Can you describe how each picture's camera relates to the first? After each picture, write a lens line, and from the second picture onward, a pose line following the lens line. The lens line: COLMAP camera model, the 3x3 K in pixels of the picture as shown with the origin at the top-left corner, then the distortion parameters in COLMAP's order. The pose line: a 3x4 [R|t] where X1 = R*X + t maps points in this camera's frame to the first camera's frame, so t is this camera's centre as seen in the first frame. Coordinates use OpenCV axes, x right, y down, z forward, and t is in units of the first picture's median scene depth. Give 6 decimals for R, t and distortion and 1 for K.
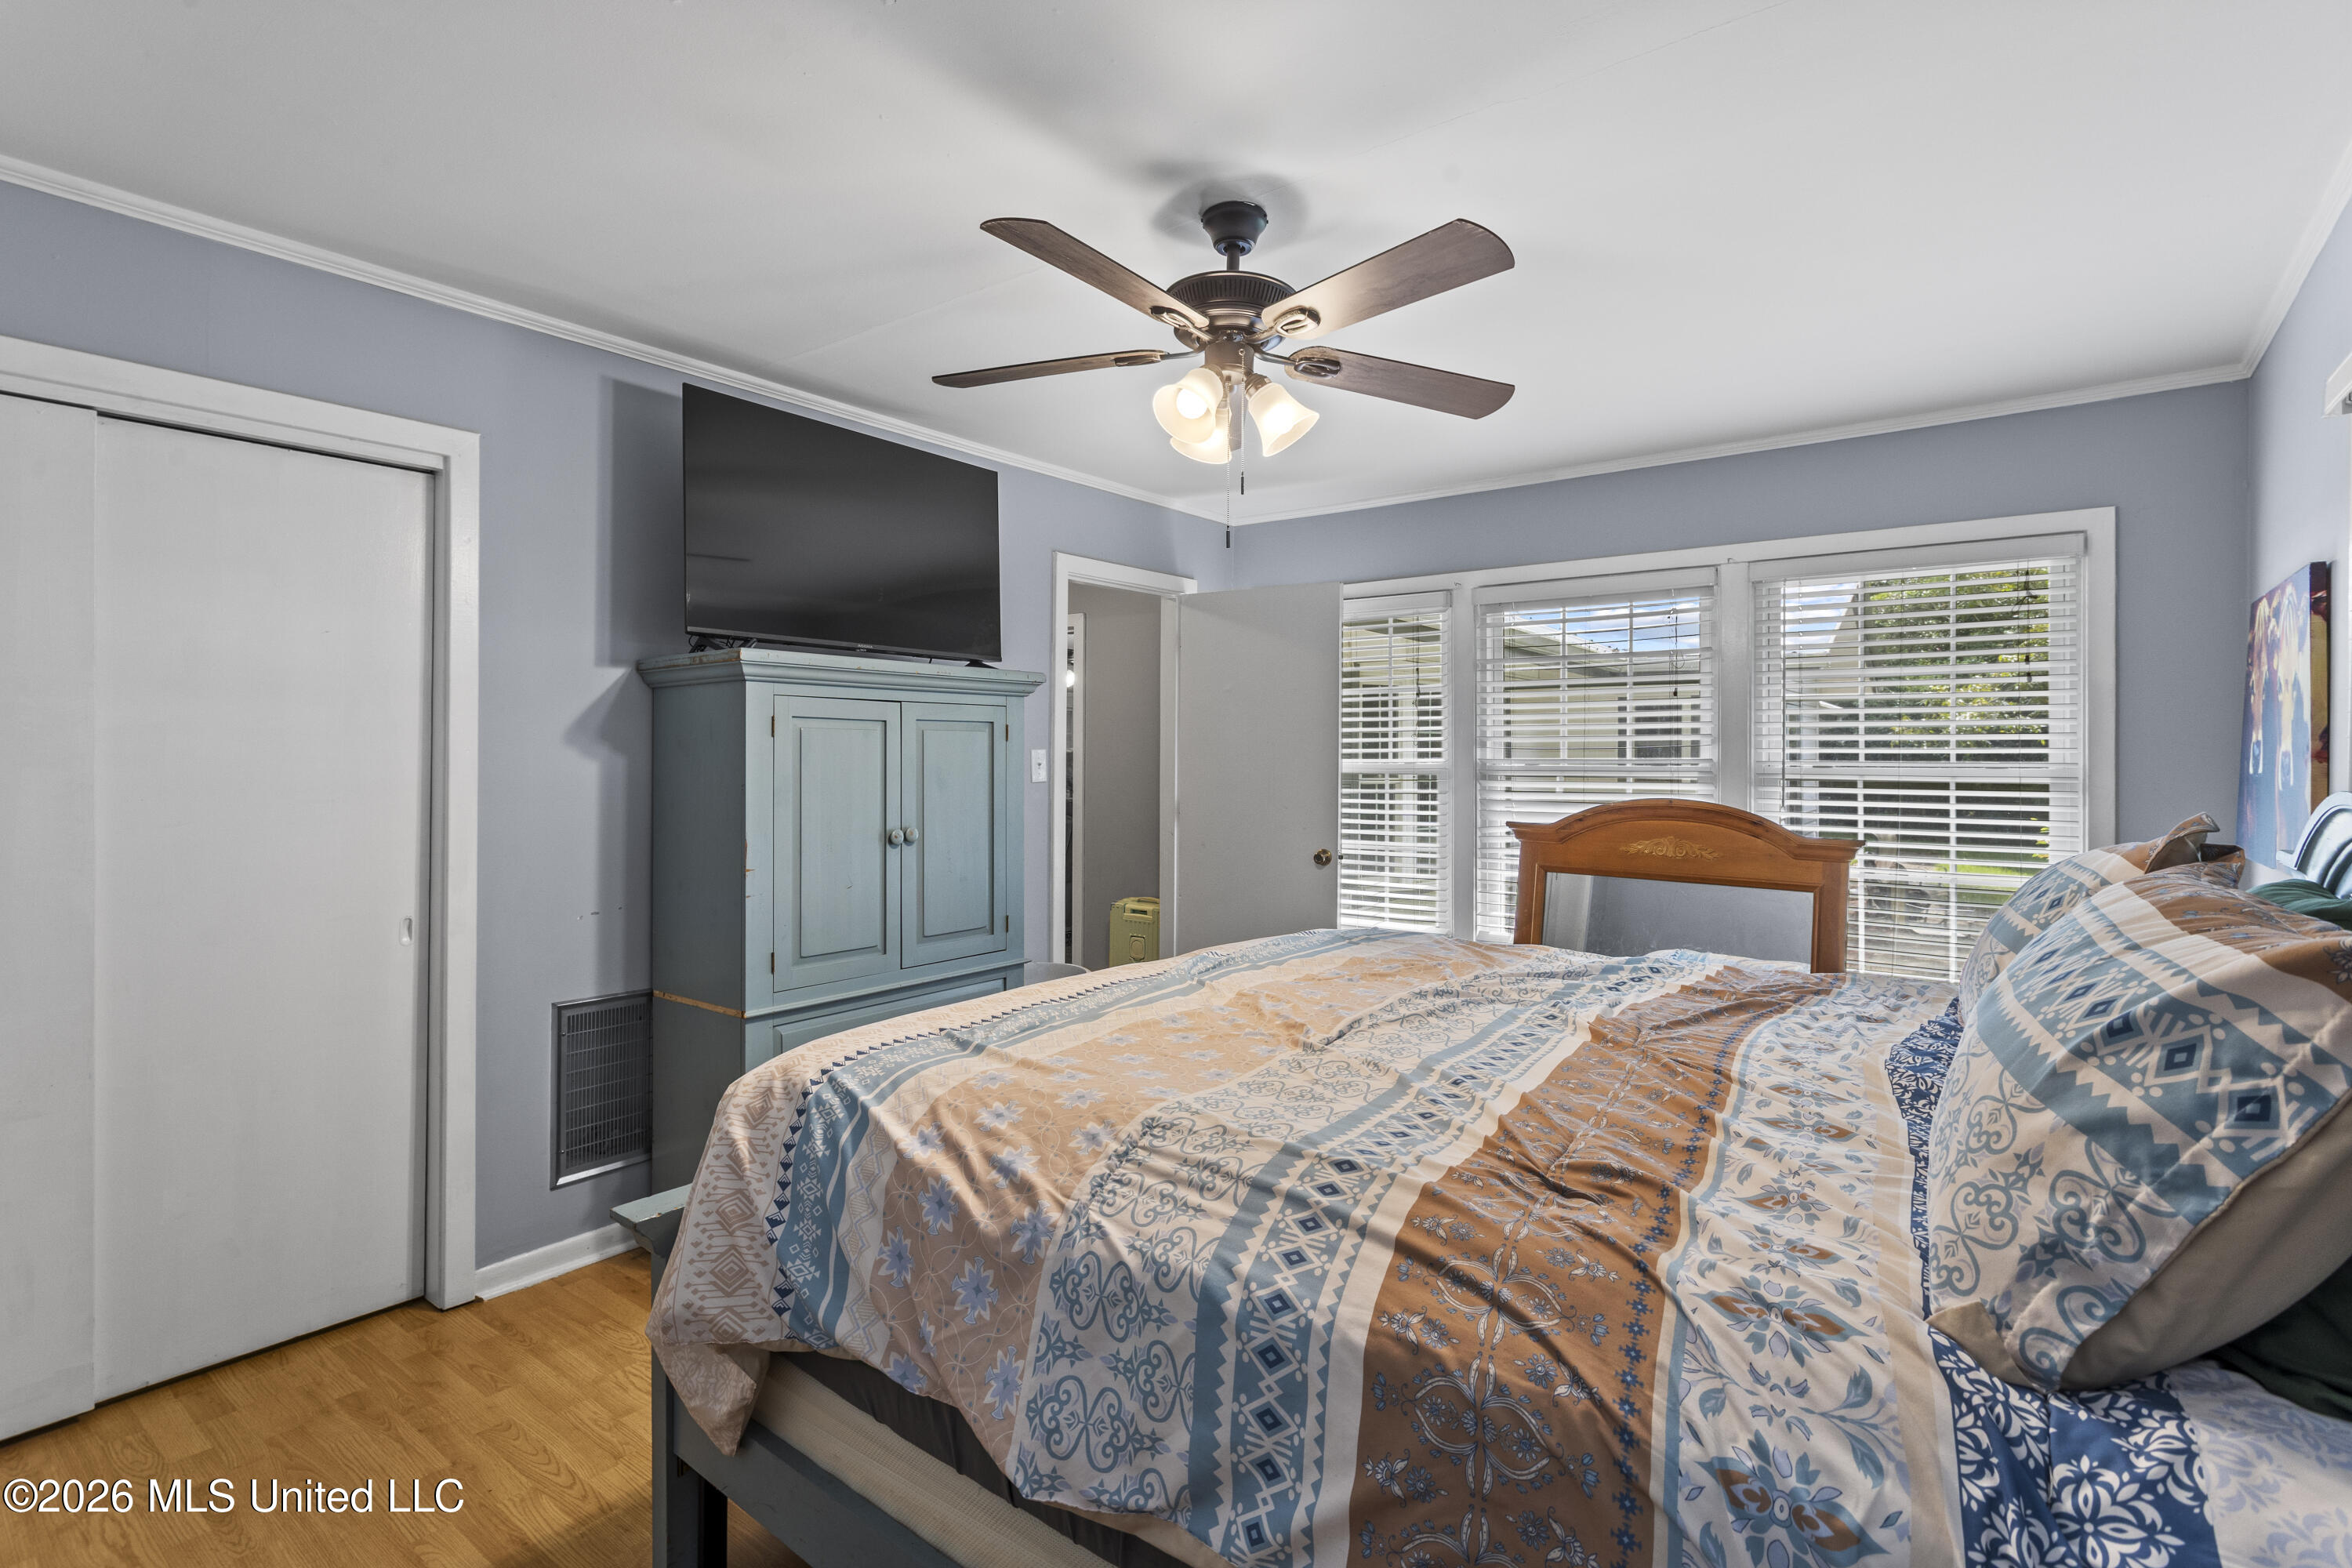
lens RADIAL K [[1112.8, 0, 1178.2], [0, 1112.8, 770.0], [0, 0, 1]] dist [-0.000374, -0.000038]
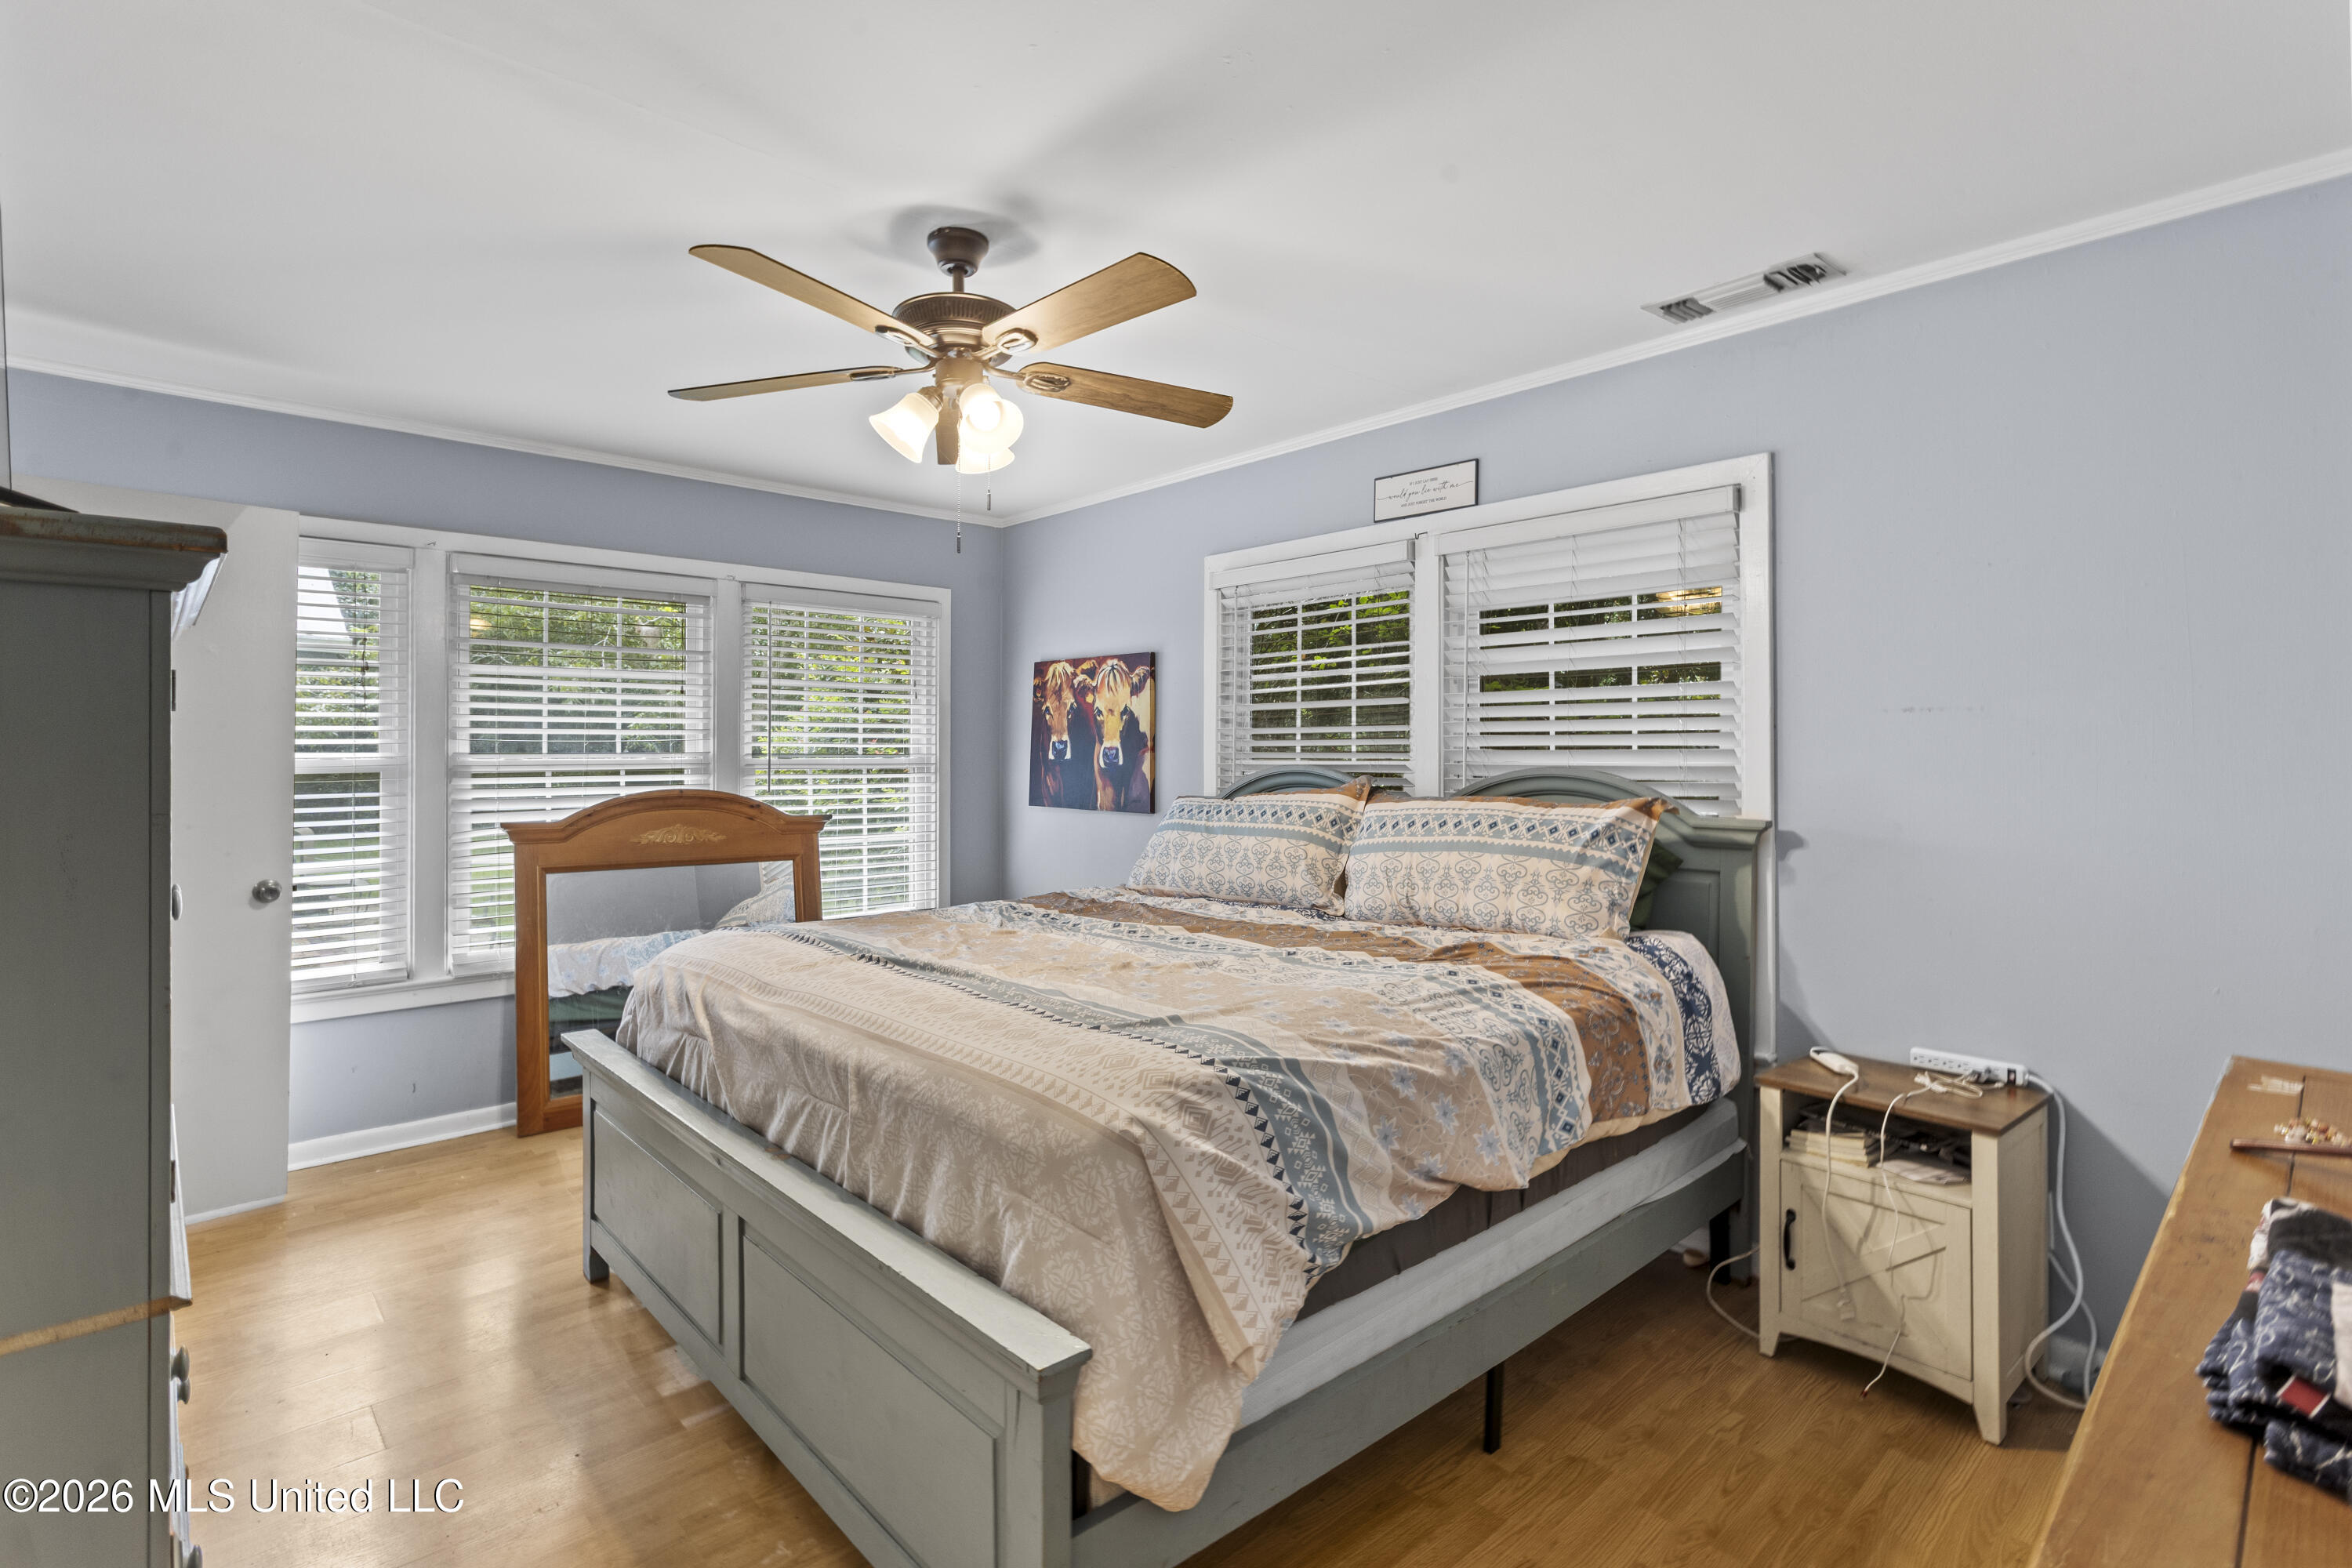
lens RADIAL K [[1116.2, 0, 1168.1], [0, 1116.2, 751.8], [0, 0, 1]] dist [0.000910, -0.000001]
pose [[0.179334, -0.001517, 0.983787, -0.590848], [0.011531, 0.999933, -0.000561, -0.004887], [-0.983721, 0.011445, 0.179339, 0.380356]]
